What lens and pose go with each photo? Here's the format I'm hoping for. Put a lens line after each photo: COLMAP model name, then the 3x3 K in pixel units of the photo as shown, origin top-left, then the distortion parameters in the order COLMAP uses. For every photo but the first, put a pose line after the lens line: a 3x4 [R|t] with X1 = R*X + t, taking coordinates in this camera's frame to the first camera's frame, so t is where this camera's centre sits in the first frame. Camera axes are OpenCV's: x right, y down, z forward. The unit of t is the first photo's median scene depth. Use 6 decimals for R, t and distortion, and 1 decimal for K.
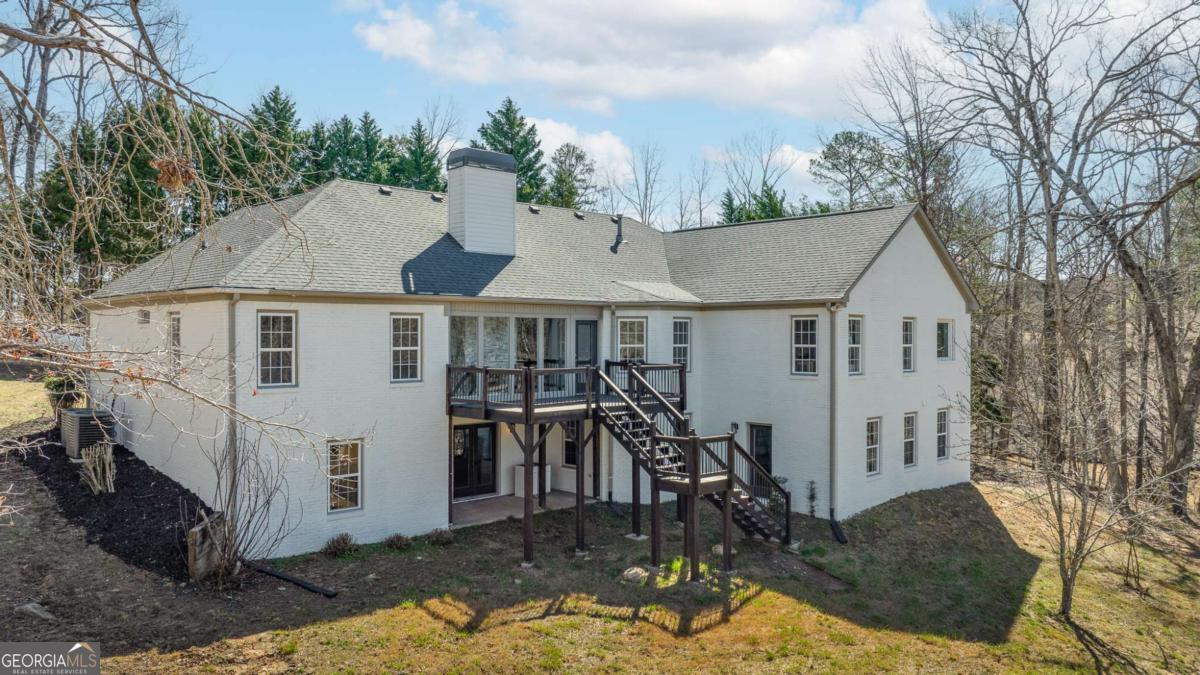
lens RADIAL K [[848.5, 0, 600.0], [0, 848.5, 337.5], [0, 0, 1]] dist [-0.000156, 0.000298]
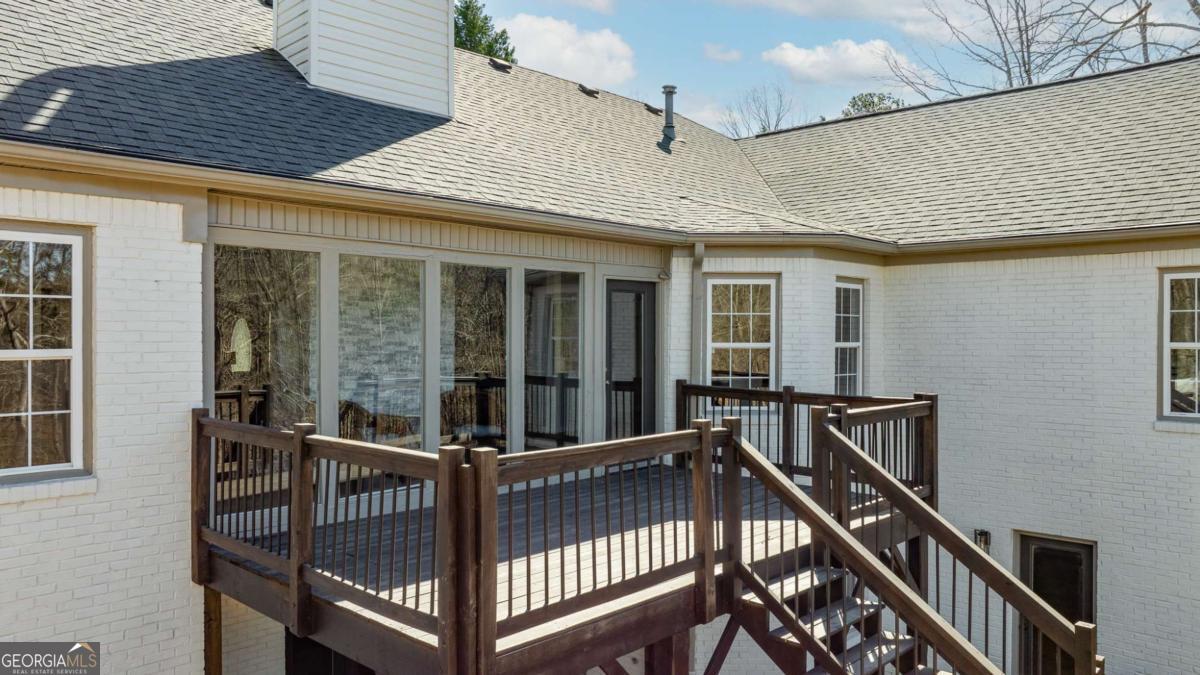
lens RADIAL K [[848.5, 0, 600.0], [0, 848.5, 337.5], [0, 0, 1]] dist [-0.000156, 0.000298]
pose [[0.999383, 0.001437, 0.035086, -0.044660], [-0.001550, 0.999994, 0.003213, 0.004998], [-0.035081, -0.003265, 0.999379, 0.603310]]
